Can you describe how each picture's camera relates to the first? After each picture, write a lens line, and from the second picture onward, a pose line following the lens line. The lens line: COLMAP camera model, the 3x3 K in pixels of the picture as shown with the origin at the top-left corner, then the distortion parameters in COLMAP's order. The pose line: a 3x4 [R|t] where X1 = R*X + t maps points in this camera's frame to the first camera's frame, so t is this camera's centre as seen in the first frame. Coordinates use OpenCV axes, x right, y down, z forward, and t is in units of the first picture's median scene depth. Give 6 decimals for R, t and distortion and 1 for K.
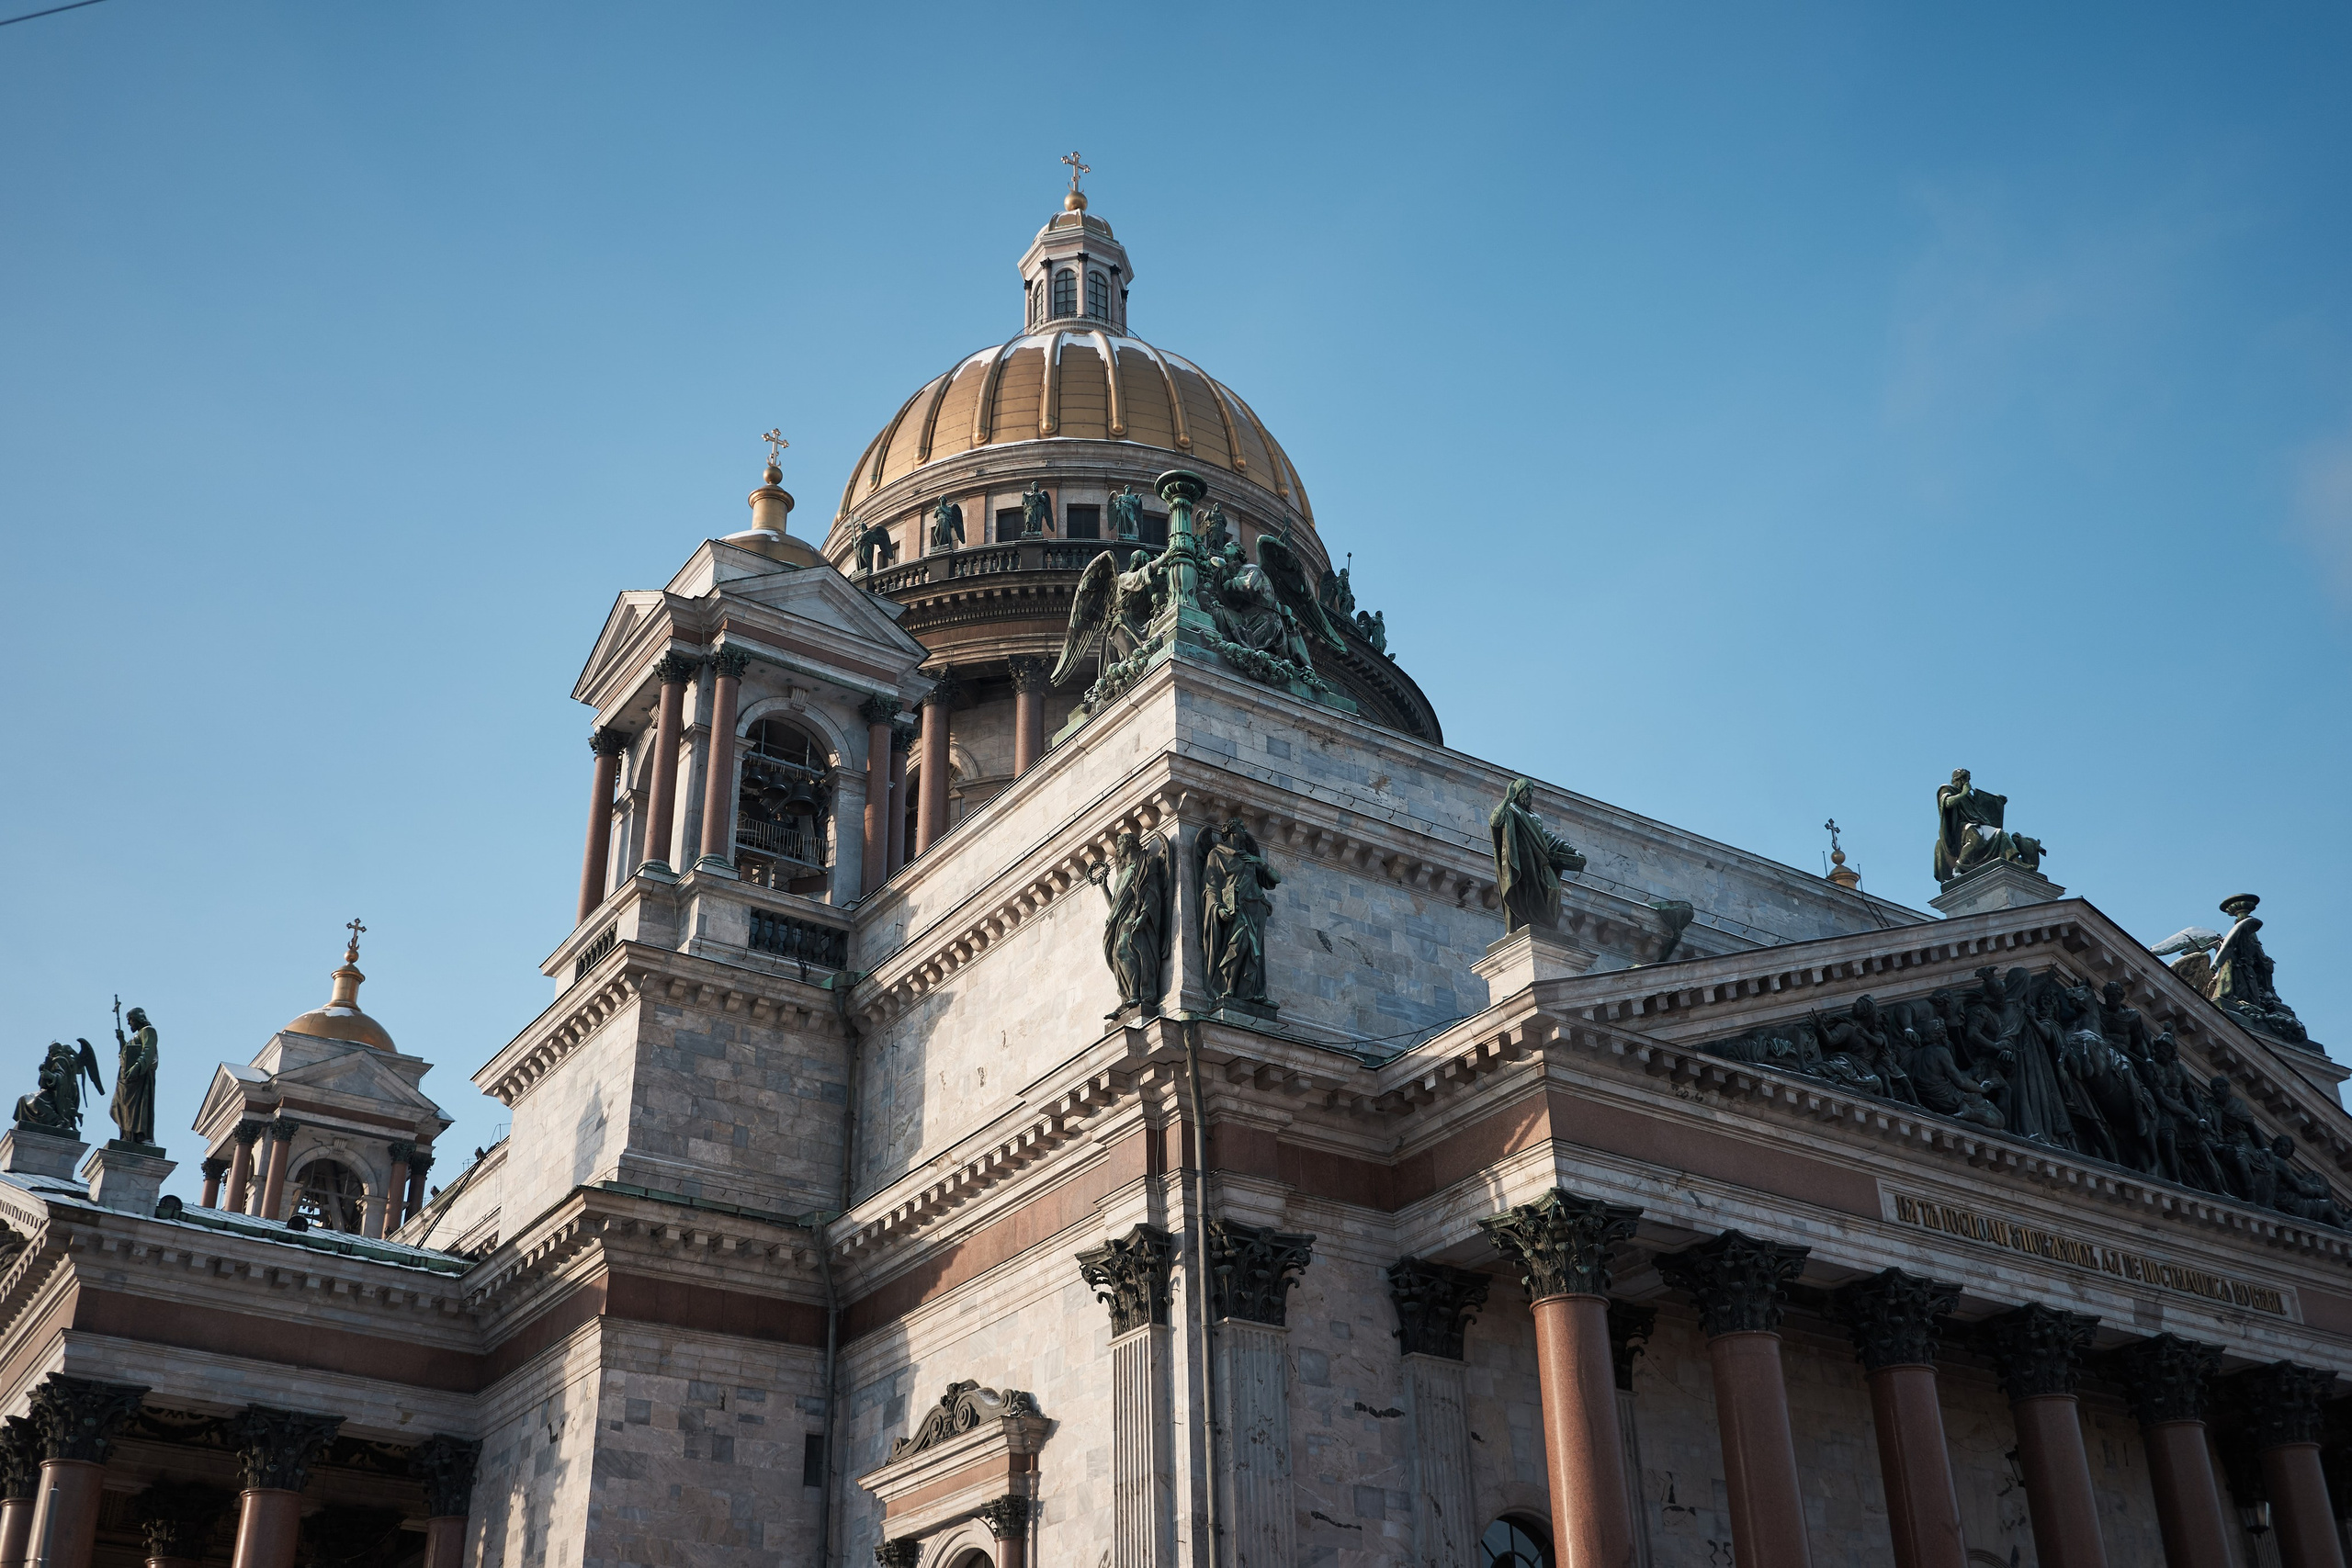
lens RADIAL K [[2391.4, 0, 1172.4], [0, 2391.4, 789.1], [0, 0, 1]] dist [0.057139, -0.226584]
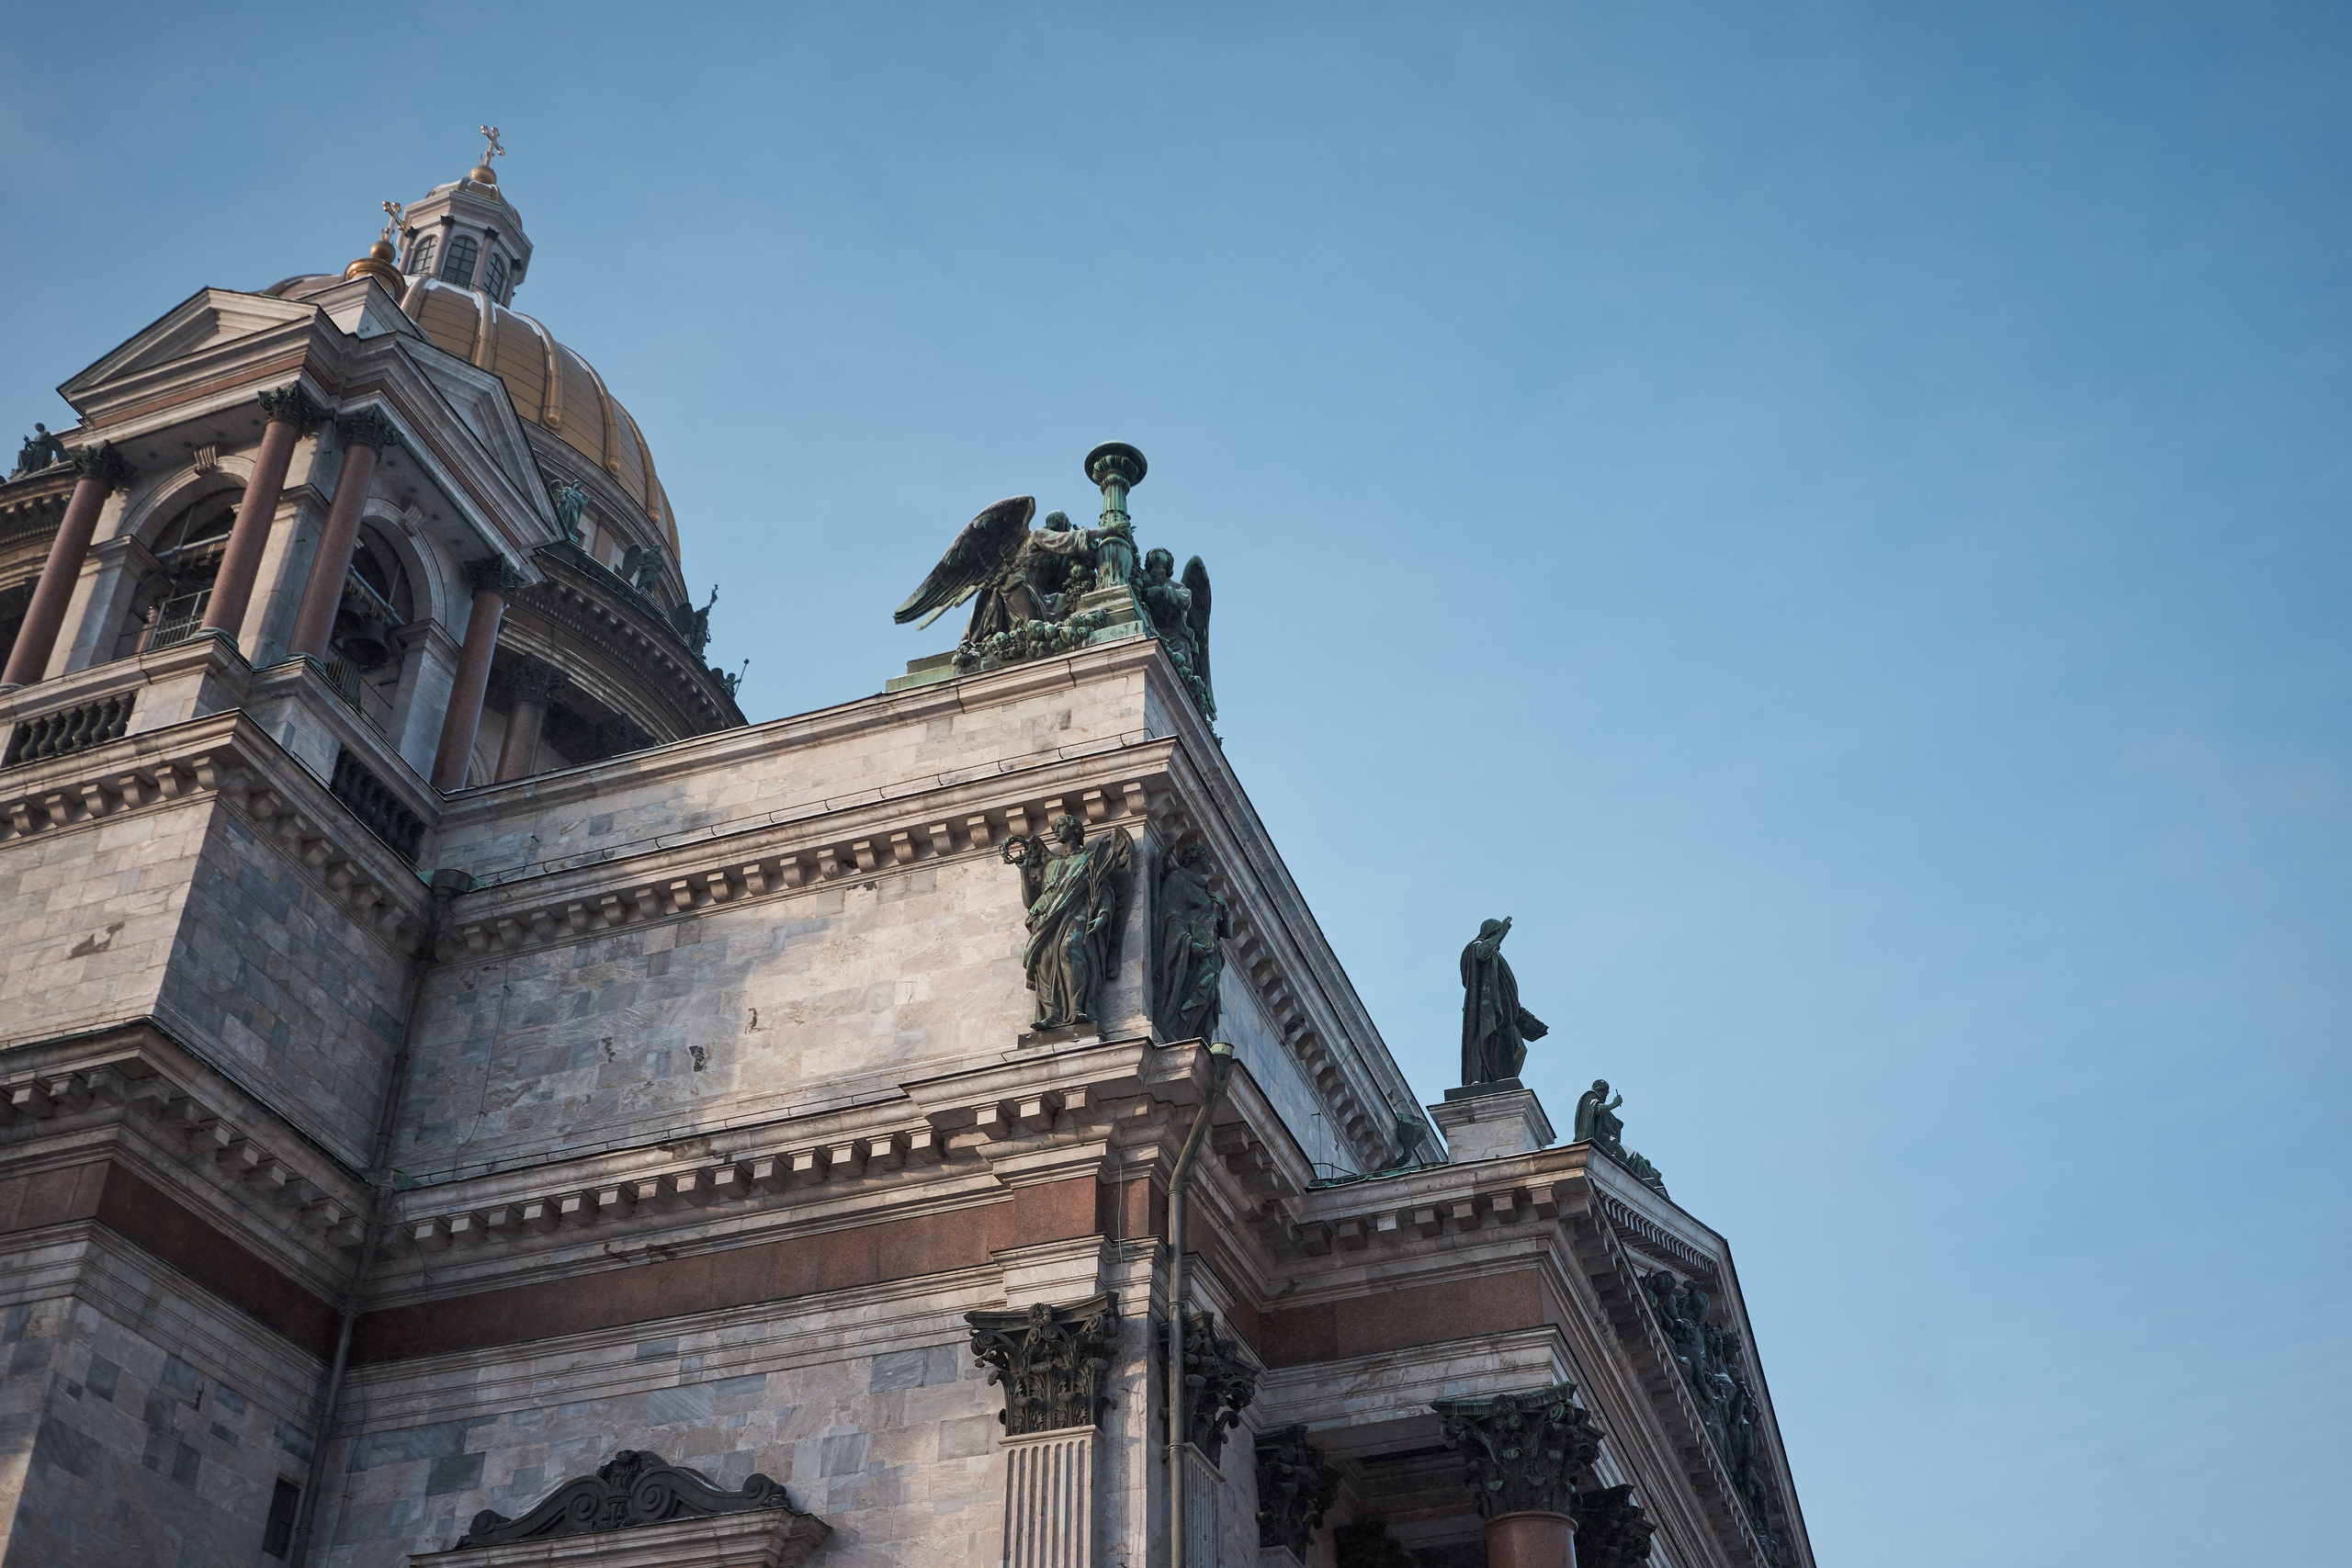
lens RADIAL K [[2391.4, 0, 1172.4], [0, 2391.4, 789.1], [0, 0, 1]] dist [0.057139, -0.226584]
pose [[0.808737, 0.366914, 0.459693, -0.339595], [-0.299566, 0.929554, -0.214917, 0.160970], [-0.506166, 0.036103, 0.861680, 0.283896]]
